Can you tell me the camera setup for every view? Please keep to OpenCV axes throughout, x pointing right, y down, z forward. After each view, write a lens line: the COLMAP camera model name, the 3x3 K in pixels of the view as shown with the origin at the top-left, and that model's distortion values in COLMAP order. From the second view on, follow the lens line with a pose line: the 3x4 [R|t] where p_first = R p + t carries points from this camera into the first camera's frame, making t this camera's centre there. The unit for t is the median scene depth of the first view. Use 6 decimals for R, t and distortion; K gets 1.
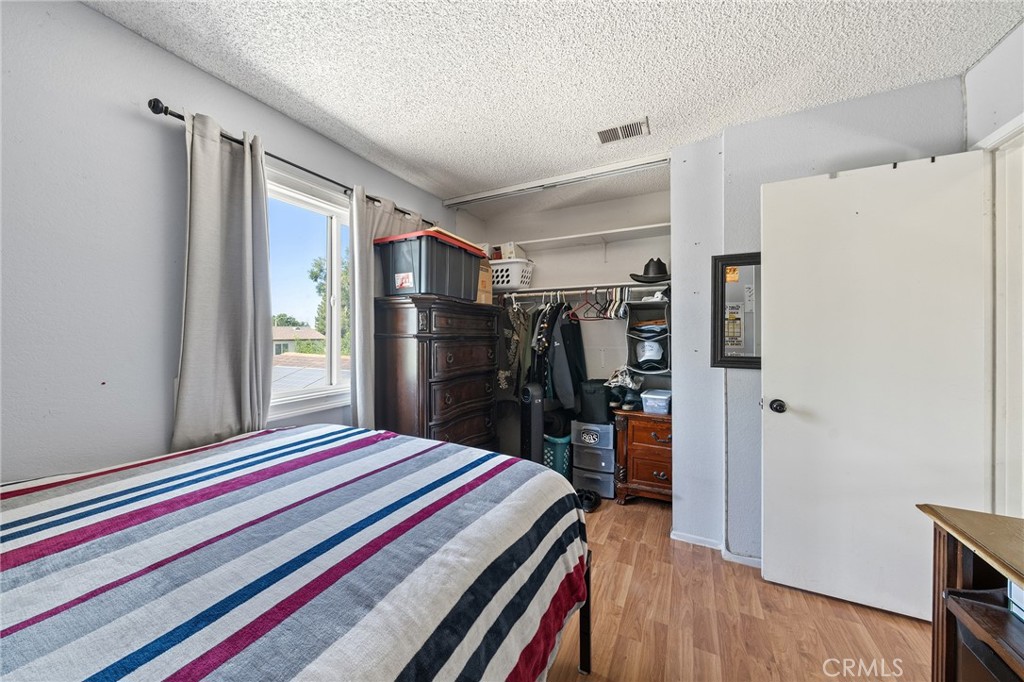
lens RADIAL K [[355.0, 0, 510.5], [0, 355.0, 336.5], [0, 0, 1]] dist [-0.000993, -0.000134]
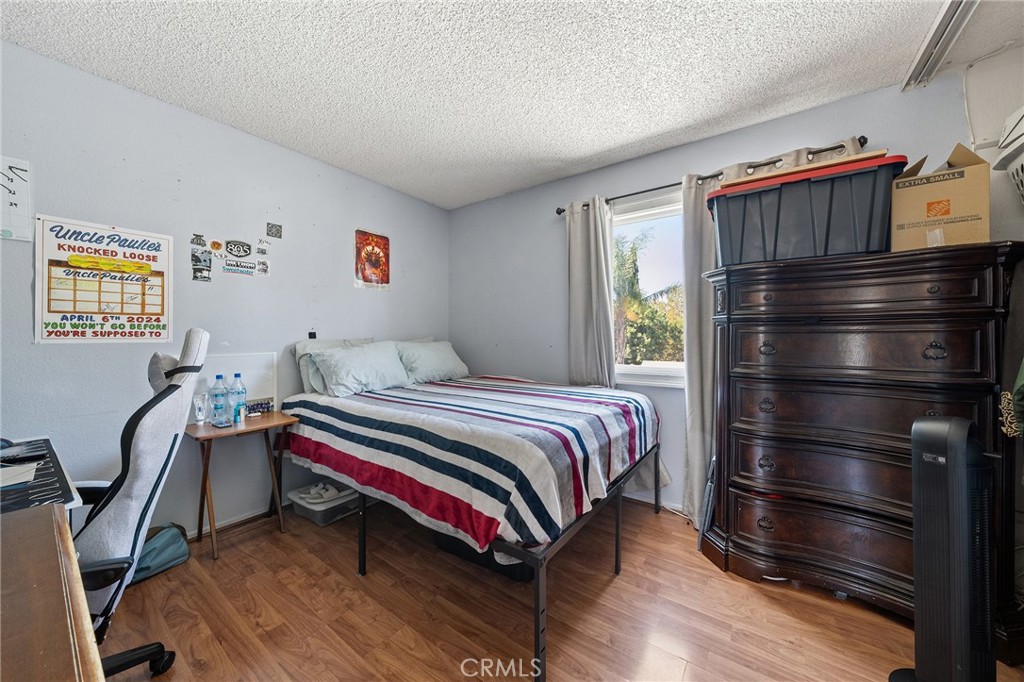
lens RADIAL K [[355.0, 0, 510.6], [0, 355.0, 335.7], [0, 0, 1]] dist [-0.000993, -0.000134]
pose [[-0.156662, 0.001991, -0.987650, 0.671711], [-0.003168, 0.999992, 0.002518, 0.041324], [0.987647, 0.003523, -0.156654, 0.652540]]
